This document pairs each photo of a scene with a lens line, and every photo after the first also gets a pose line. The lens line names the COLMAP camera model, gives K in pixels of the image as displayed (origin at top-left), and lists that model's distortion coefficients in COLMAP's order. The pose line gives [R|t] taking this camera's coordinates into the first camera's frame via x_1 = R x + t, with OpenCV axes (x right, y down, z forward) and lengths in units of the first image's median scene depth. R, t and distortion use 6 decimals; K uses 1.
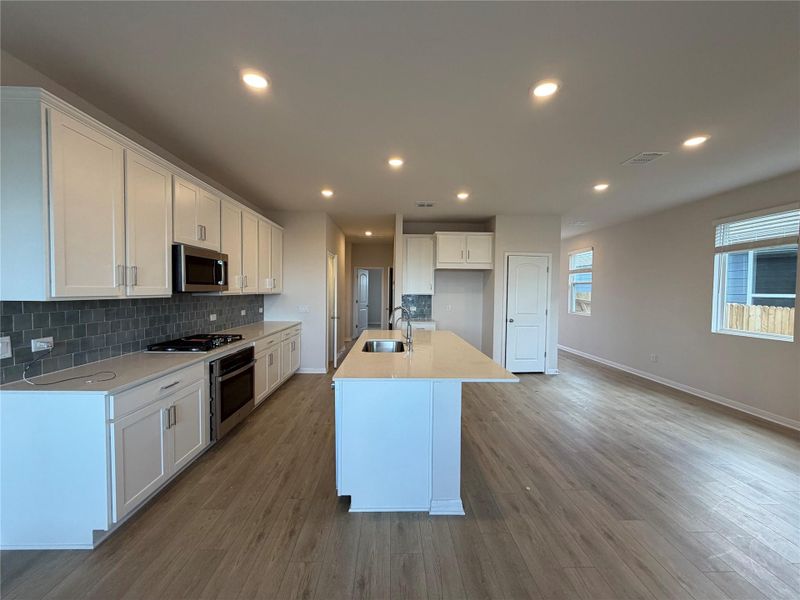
lens RADIAL K [[318.2, 0, 399.5], [0, 318.2, 299.0], [0, 0, 1]] dist [0.000780, 0.000676]
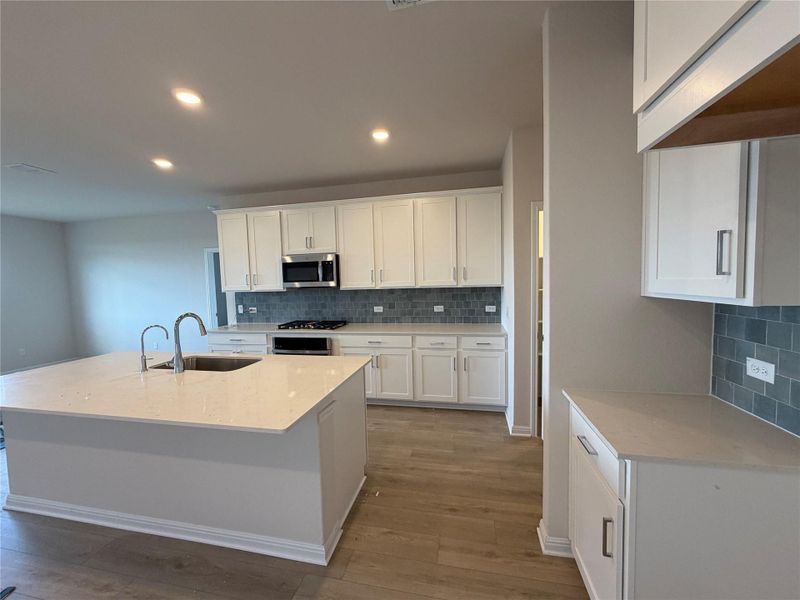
lens RADIAL K [[318.2, 0, 396.9], [0, 318.2, 300.1], [0, 0, 1]] dist [0.000780, 0.000676]
pose [[-0.241579, 0.058398, -0.968622, 0.511634], [-0.002638, 0.998144, 0.060836, -0.044723], [0.970378, 0.017252, -0.240976, 1.470371]]
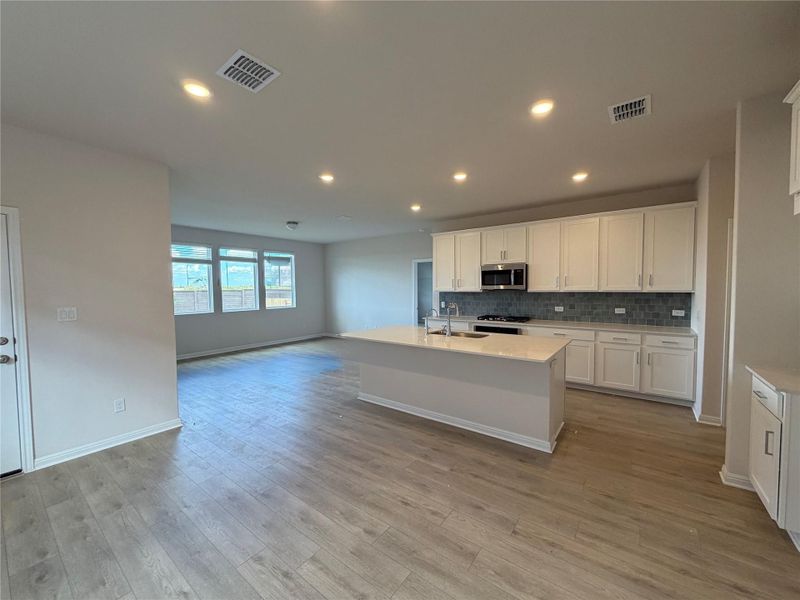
lens RADIAL K [[318.2, 0, 399.3], [0, 318.2, 300.6], [0, 0, 1]] dist [0.000780, 0.000676]
pose [[-0.622505, 0.031168, -0.781995, 0.951362], [-0.018457, 0.998344, 0.054483, -0.040188], [0.782398, 0.048350, -0.620899, 1.440488]]
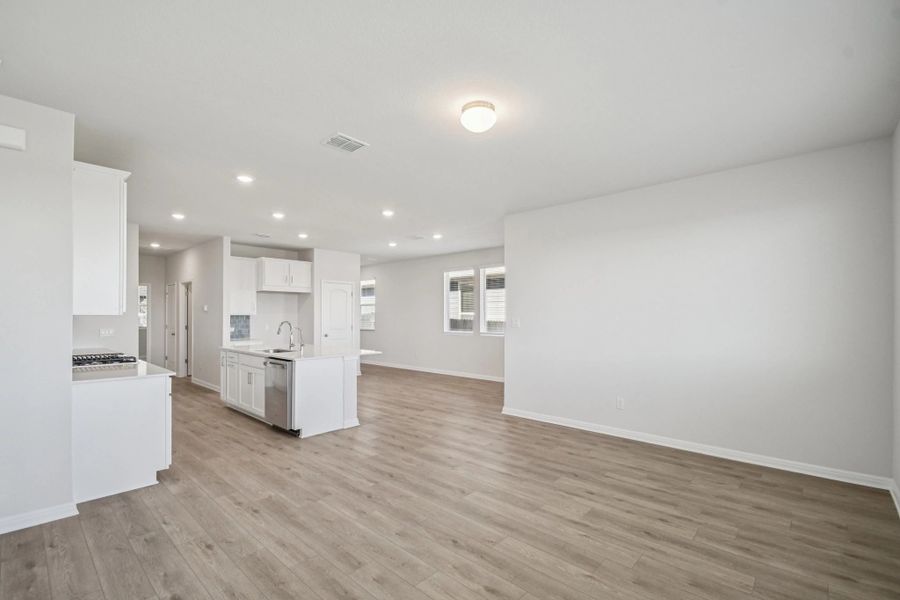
lens RADIAL K [[401.5, 0, 450.4], [0, 401.5, 308.3], [0, 0, 1]] dist [-0.001221, -0.000069]
pose [[0.696477, 0.000771, 0.717578, -0.715069], [0.026211, 0.999305, -0.026514, 0.029453], [-0.717100, 0.037275, 0.695973, -0.688624]]
